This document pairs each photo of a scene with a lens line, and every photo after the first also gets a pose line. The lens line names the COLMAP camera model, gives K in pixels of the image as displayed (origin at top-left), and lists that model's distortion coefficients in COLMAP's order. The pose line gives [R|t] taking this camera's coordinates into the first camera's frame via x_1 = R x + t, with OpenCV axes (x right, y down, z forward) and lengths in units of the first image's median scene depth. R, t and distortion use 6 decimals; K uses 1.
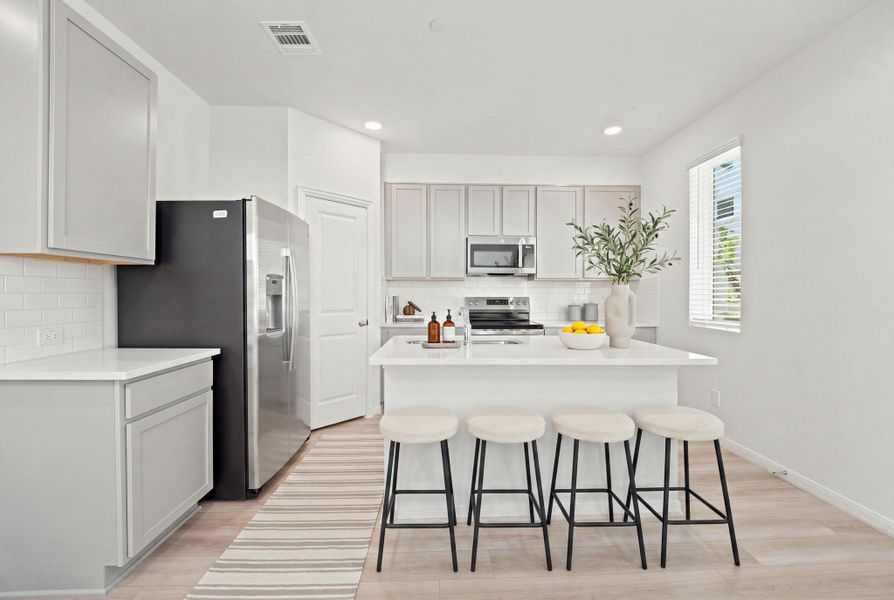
lens RADIAL K [[381.7, 0, 448.1], [0, 381.7, 295.6], [0, 0, 1]] dist [-0.027203, 0.000595]
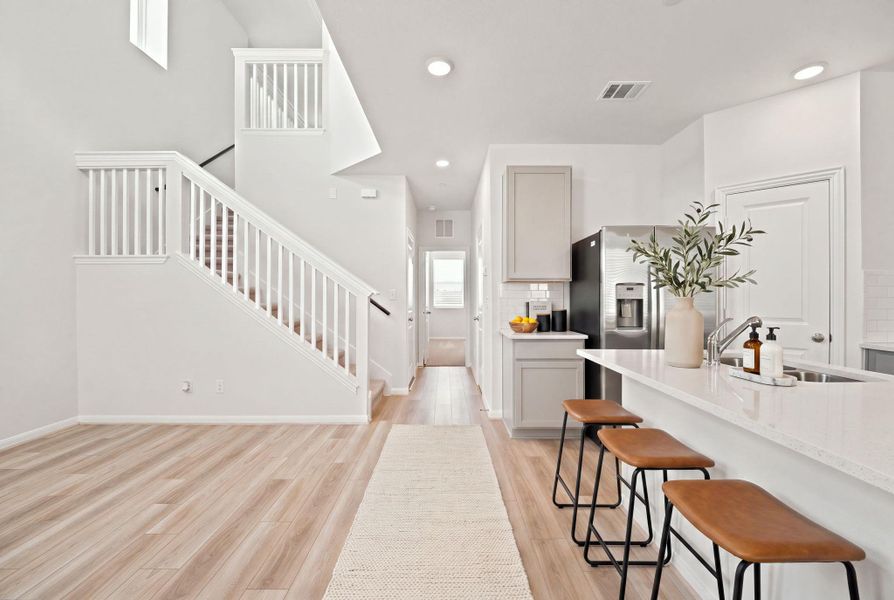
lens RADIAL K [[381.7, 0, 447.3], [0, 381.7, 302.4], [0, 0, 1]] dist [-0.027203, 0.000595]
pose [[-0.060577, 0.005904, -0.998146, 0.514103], [-0.002202, 0.999979, 0.006048, 0.001520], [0.998161, 0.002564, -0.060562, 0.300715]]
